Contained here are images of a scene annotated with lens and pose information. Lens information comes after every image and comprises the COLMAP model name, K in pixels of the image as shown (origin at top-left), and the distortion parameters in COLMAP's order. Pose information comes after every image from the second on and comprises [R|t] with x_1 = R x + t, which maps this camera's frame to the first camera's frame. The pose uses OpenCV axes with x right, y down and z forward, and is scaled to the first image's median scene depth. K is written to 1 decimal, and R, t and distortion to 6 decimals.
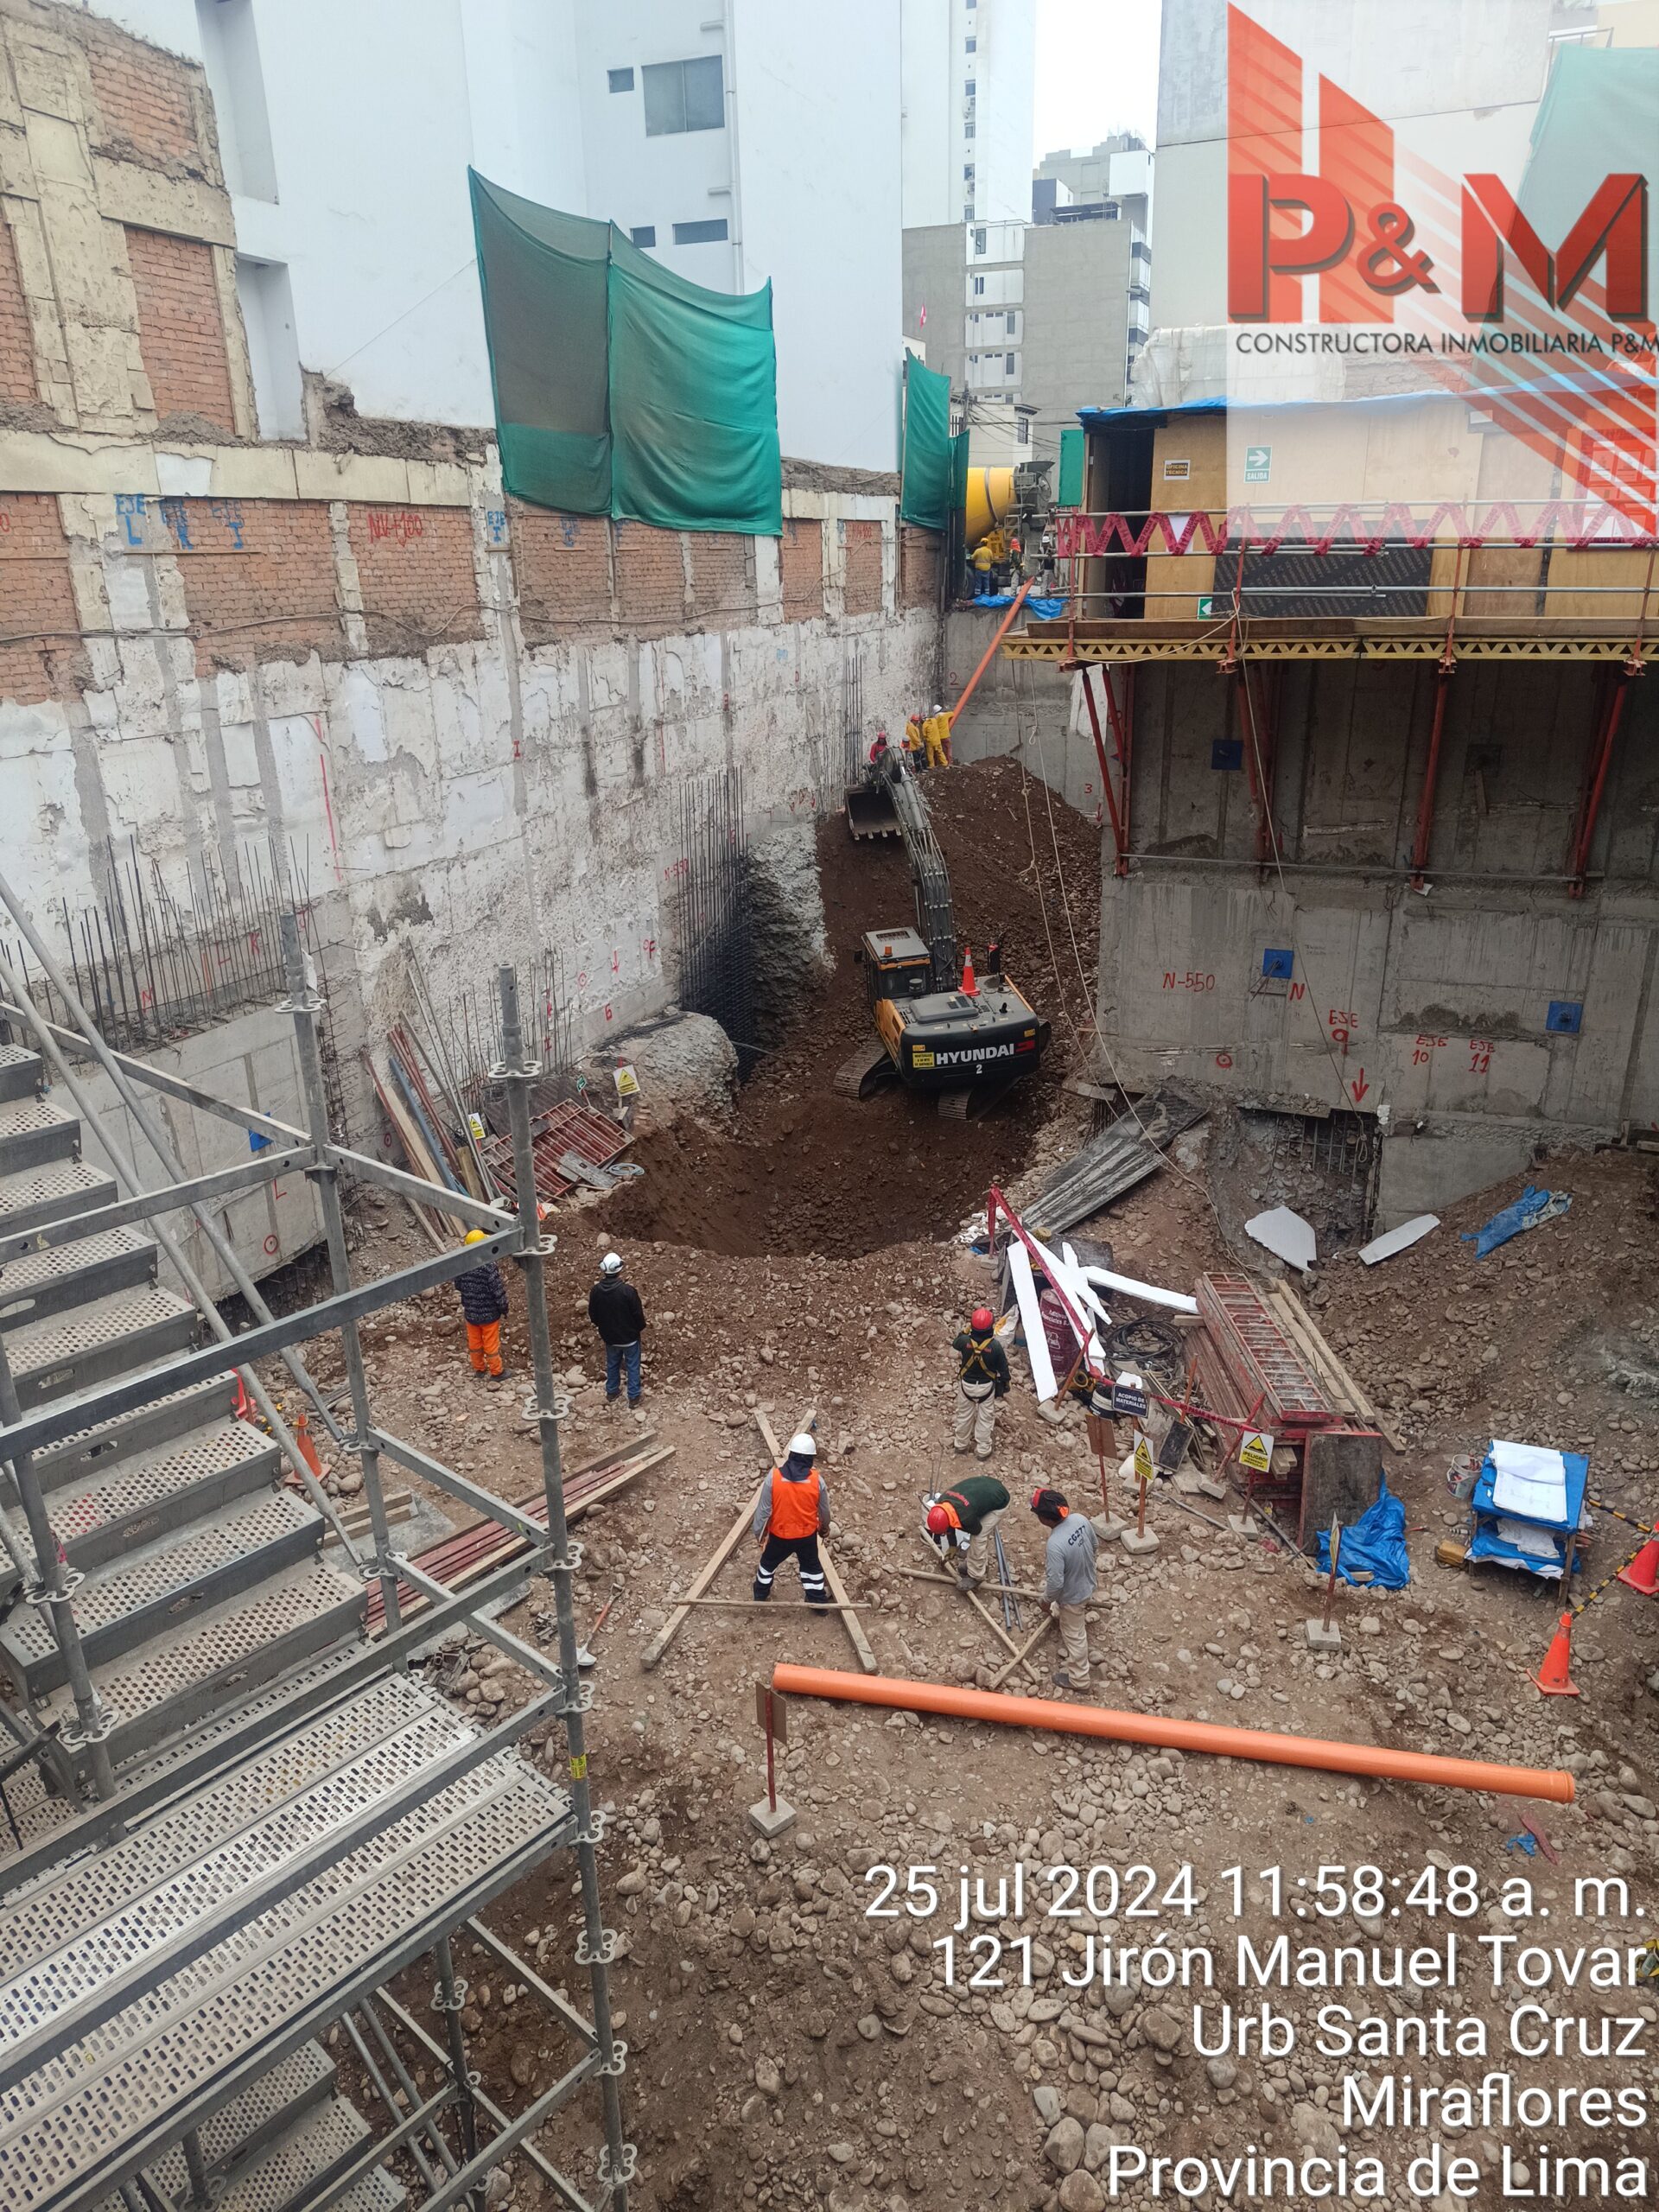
lens RADIAL K [[1479.6, 0, 829.5], [0, 1479.6, 1106.0], [0, 0, 1]] dist [0.044772, -0.077621]
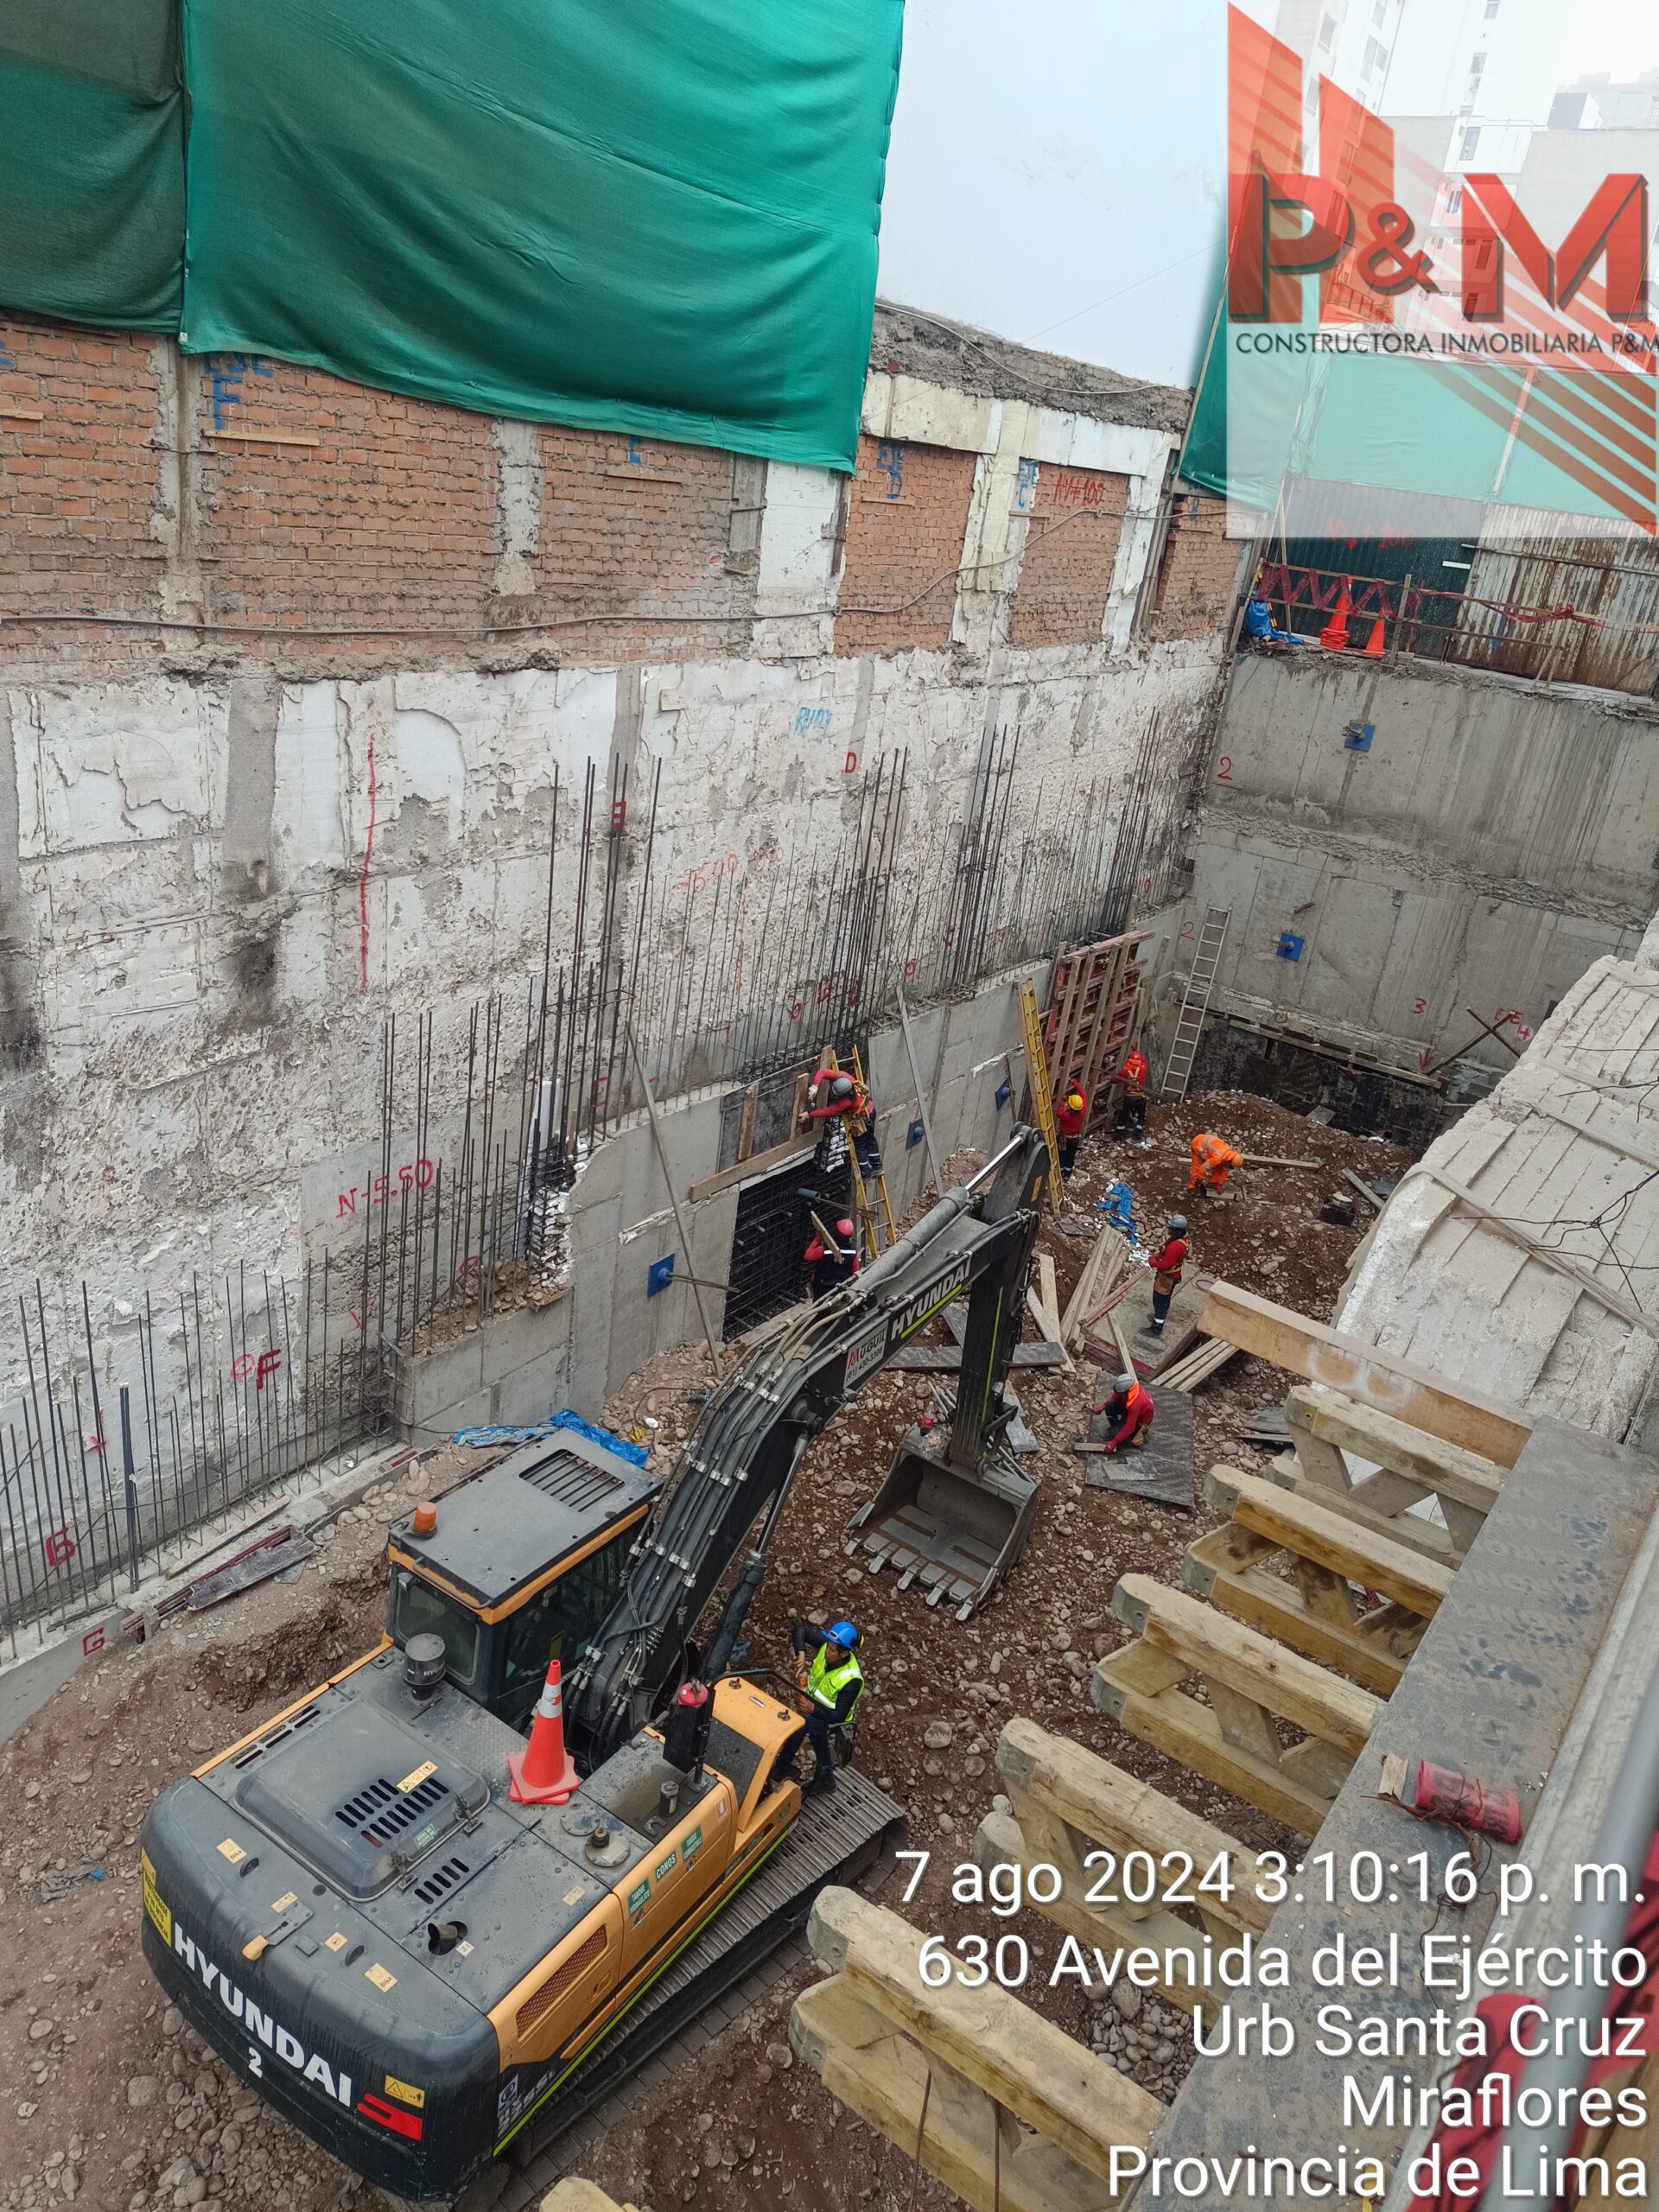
lens RADIAL K [[1479.6, 0, 829.5], [0, 1479.6, 1106.0], [0, 0, 1]] dist [0.044772, -0.077621]
pose [[0.956016, 0.254910, -0.145099, 0.119343], [-0.245146, 0.966020, 0.081906, -0.354952], [0.161047, -0.042733, 0.986021, 0.827341]]
